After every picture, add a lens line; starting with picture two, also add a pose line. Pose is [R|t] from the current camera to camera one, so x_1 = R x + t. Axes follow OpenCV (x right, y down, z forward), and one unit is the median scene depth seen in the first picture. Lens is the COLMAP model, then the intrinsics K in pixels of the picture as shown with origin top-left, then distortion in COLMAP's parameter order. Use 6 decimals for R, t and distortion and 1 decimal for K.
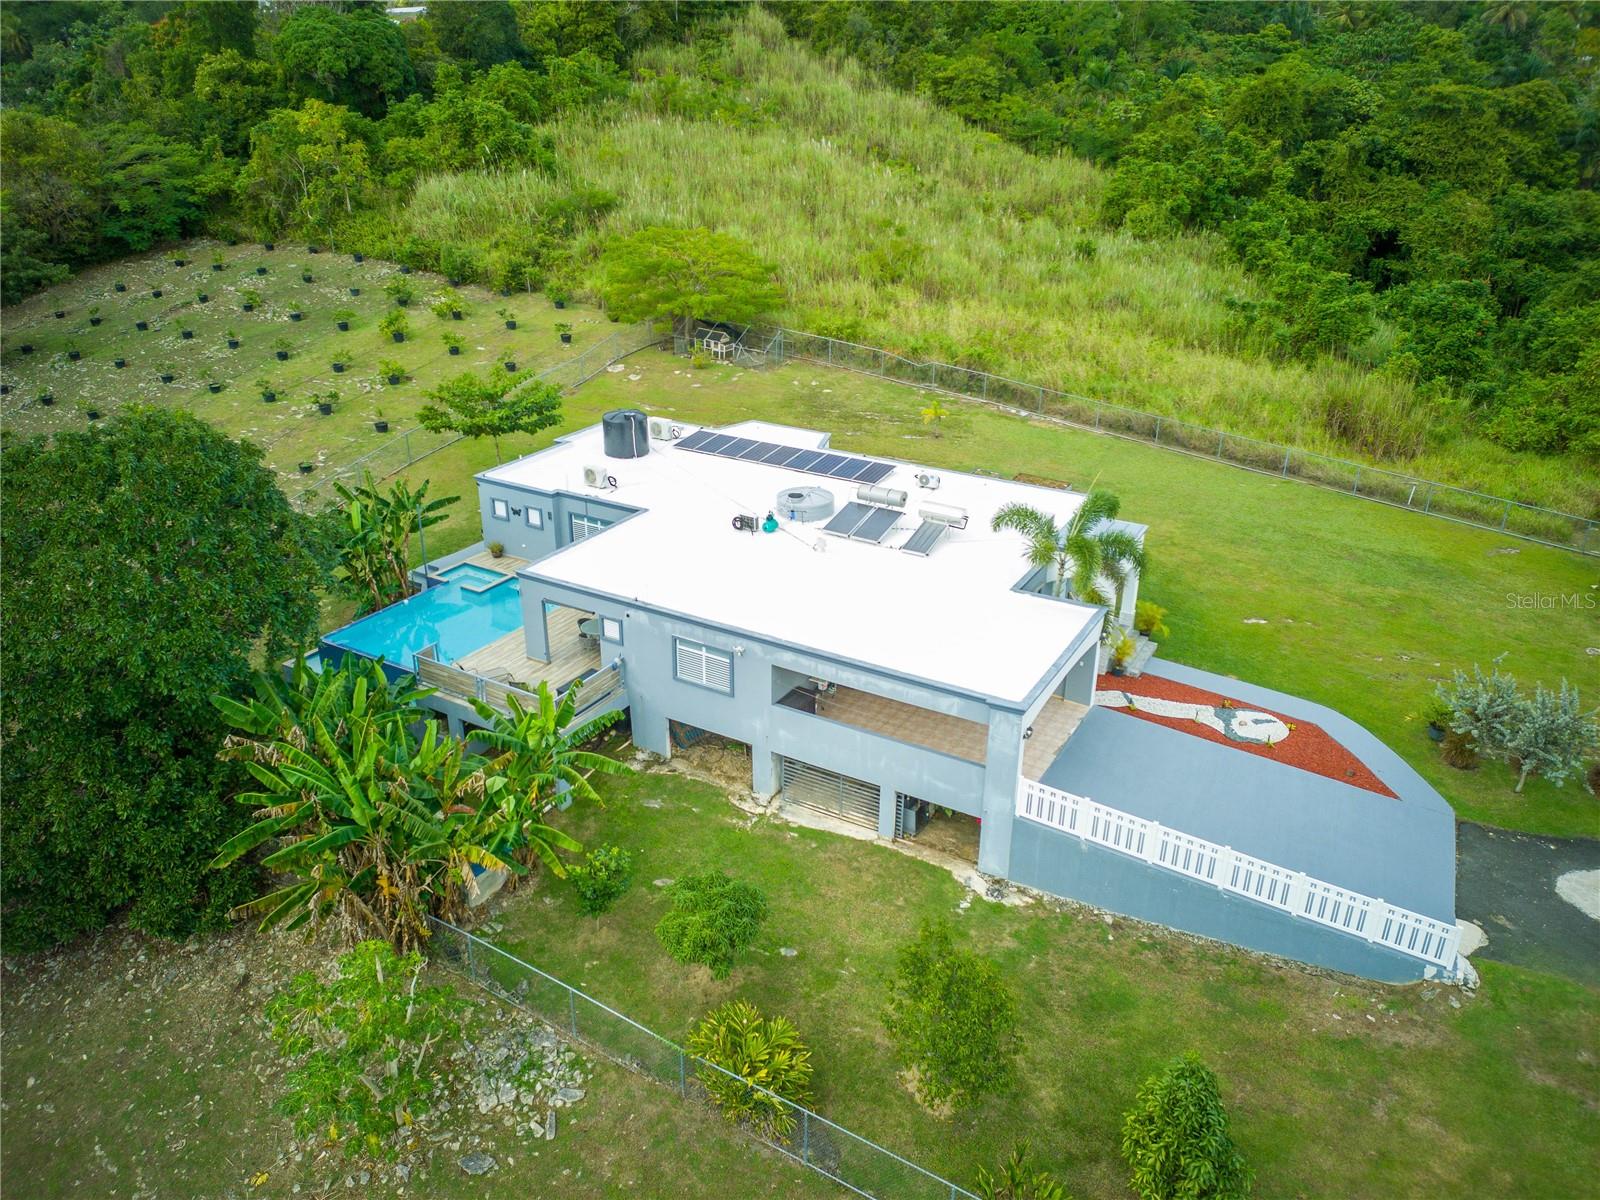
lens RADIAL K [[1179.1, 0, 796.2], [0, 1179.1, 597.4], [0, 0, 1]] dist [0.060004, -0.027654]
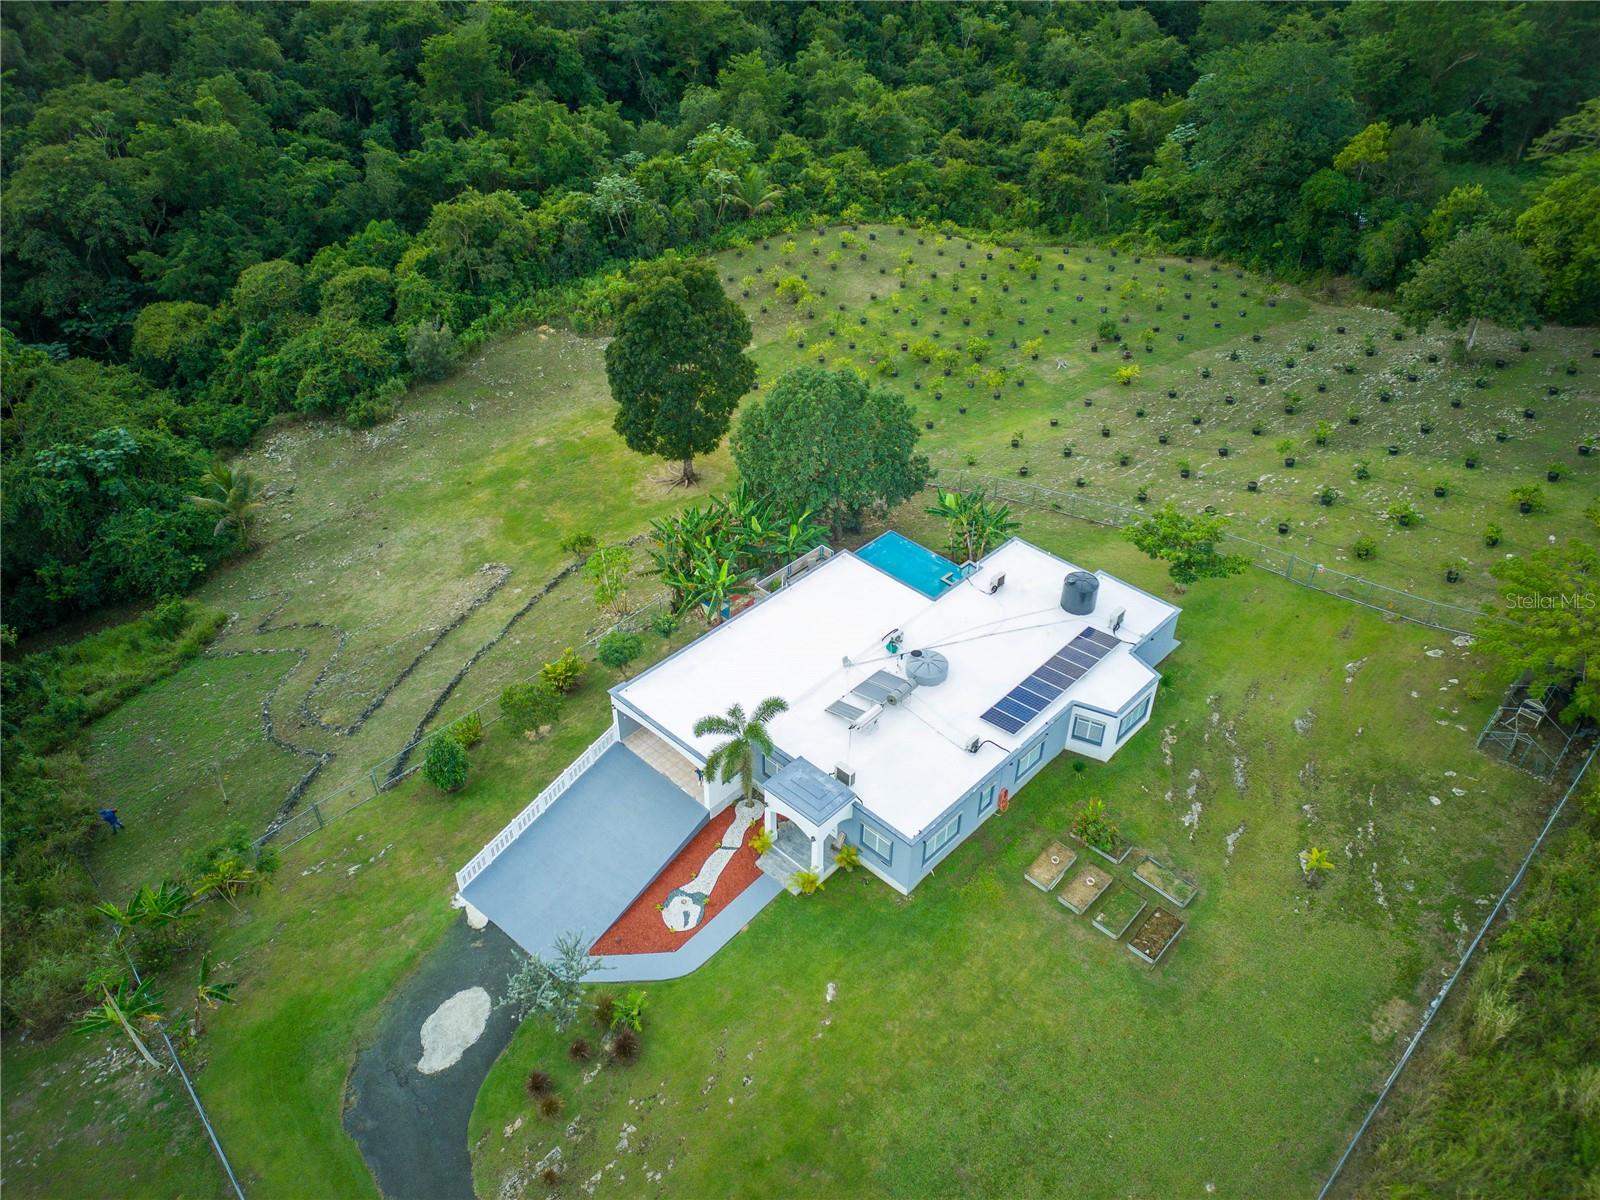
lens RADIAL K [[1179.1, 0, 801.2], [0, 1179.1, 598.0], [0, 0, 1]] dist [0.060004, -0.027654]
pose [[-0.231986, 0.589556, -0.773697, 1.090058], [-0.407824, 0.663162, 0.627611, -0.962696], [0.883098, 0.461129, 0.086591, 0.741193]]
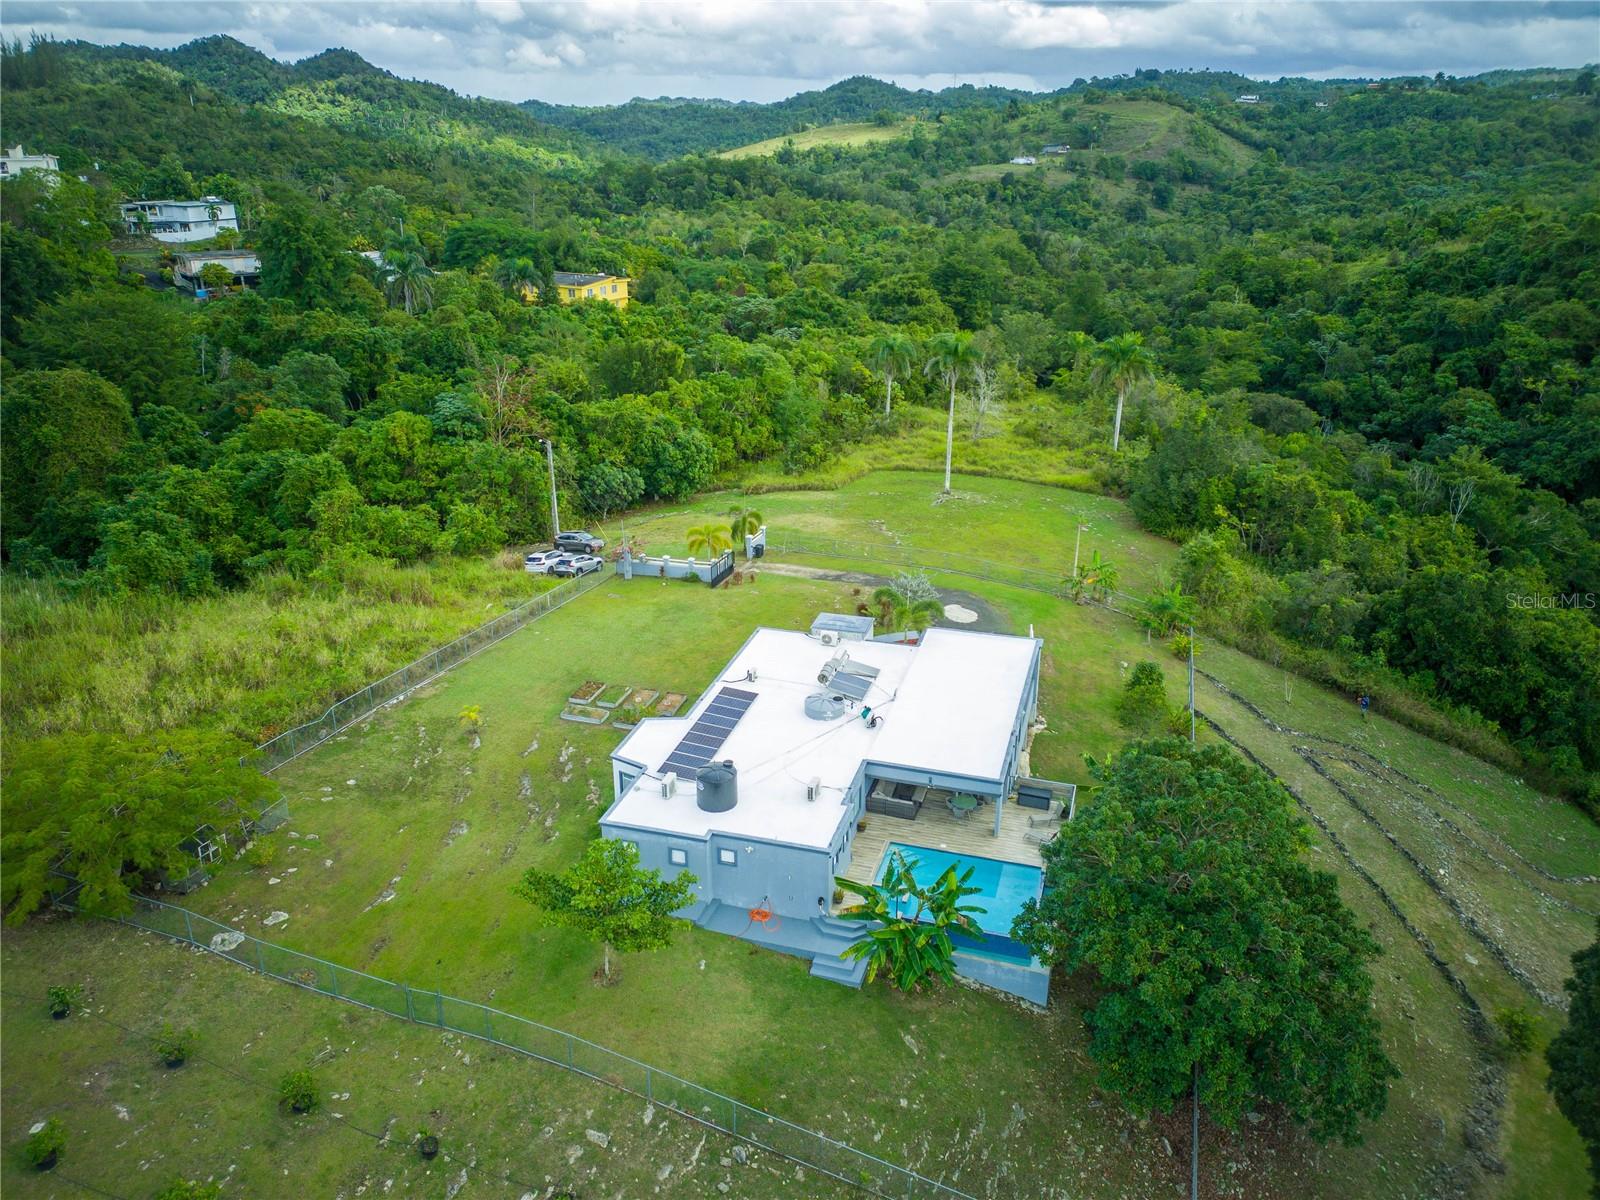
lens RADIAL K [[1179.1, 0, 799.1], [0, 1179.1, 602.7], [0, 0, 1]] dist [0.060004, -0.027654]
pose [[-0.242418, -0.377175, 0.893853, -1.256614], [0.393626, 0.803856, 0.445953, -0.858515], [-0.886731, 0.459950, -0.046403, 1.073094]]
